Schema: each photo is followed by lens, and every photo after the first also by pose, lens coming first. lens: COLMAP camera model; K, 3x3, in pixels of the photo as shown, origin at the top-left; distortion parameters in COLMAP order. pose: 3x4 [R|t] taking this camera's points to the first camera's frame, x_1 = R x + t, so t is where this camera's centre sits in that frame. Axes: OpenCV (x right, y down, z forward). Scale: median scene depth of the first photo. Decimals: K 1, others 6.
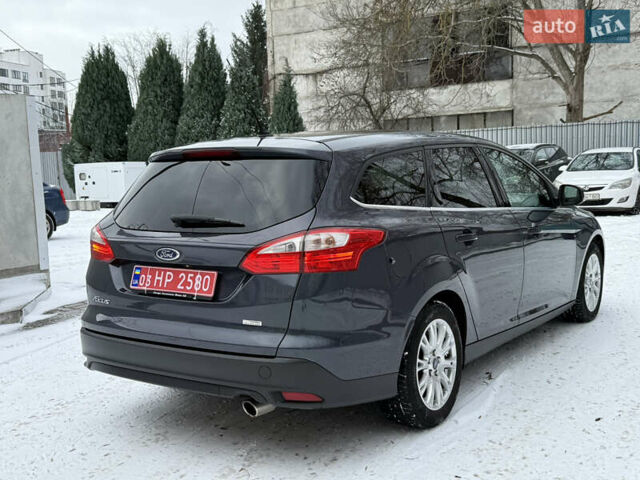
lens RADIAL K [[753.7, 0, 320.0], [0, 753.7, 240.0], [0, 0, 1]] dist [0.175562, -0.422194]
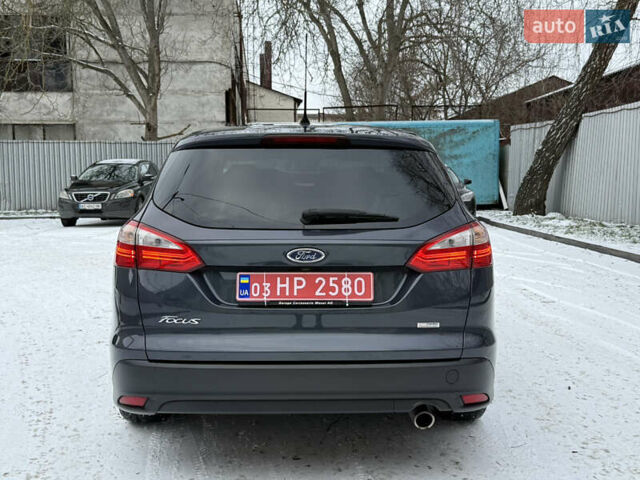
lens RADIAL K [[753.7, 0, 320.0], [0, 753.7, 240.0], [0, 0, 1]] dist [0.175562, -0.422194]
pose [[0.801220, -0.019657, 0.598047, -0.677152], [0.034946, 0.999292, -0.013973, 0.013336], [-0.597349, 0.032095, 0.801339, 0.310126]]
